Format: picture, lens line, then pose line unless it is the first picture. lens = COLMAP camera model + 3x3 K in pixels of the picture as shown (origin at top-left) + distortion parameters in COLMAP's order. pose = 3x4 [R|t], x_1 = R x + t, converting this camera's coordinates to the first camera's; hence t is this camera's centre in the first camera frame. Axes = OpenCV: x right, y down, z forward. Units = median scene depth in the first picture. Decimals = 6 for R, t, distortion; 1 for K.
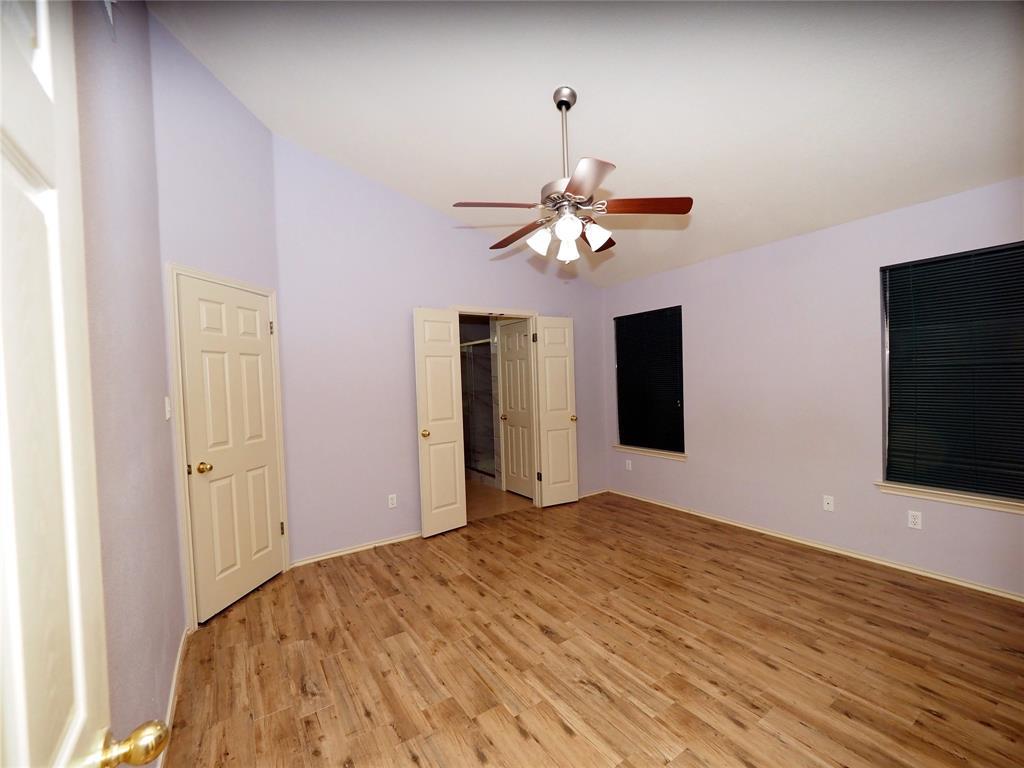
lens RADIAL K [[429.6, 0, 505.6], [0, 429.6, 386.4], [0, 0, 1]] dist [-0.011185, 0.000813]
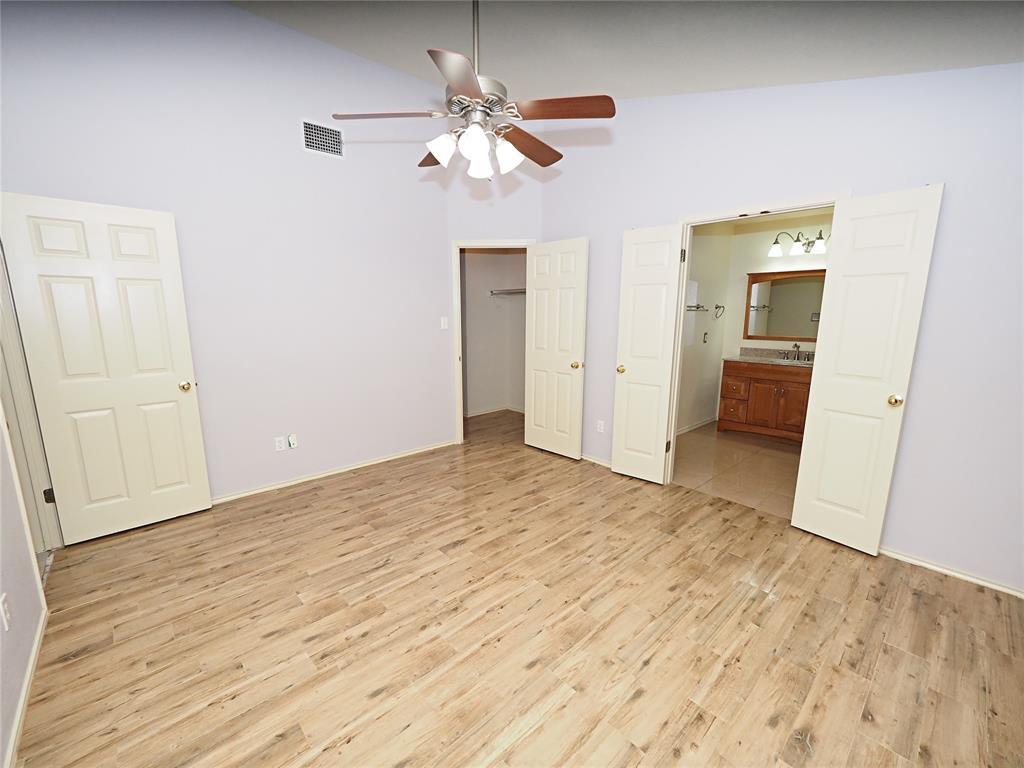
lens RADIAL K [[429.6, 0, 508.9], [0, 429.6, 392.8], [0, 0, 1]] dist [-0.011185, 0.000813]
pose [[0.167503, 0.223355, -0.960237, 1.072284], [-0.026928, 0.974671, 0.222015, -0.067161], [0.985504, -0.011331, 0.169275, 0.910125]]
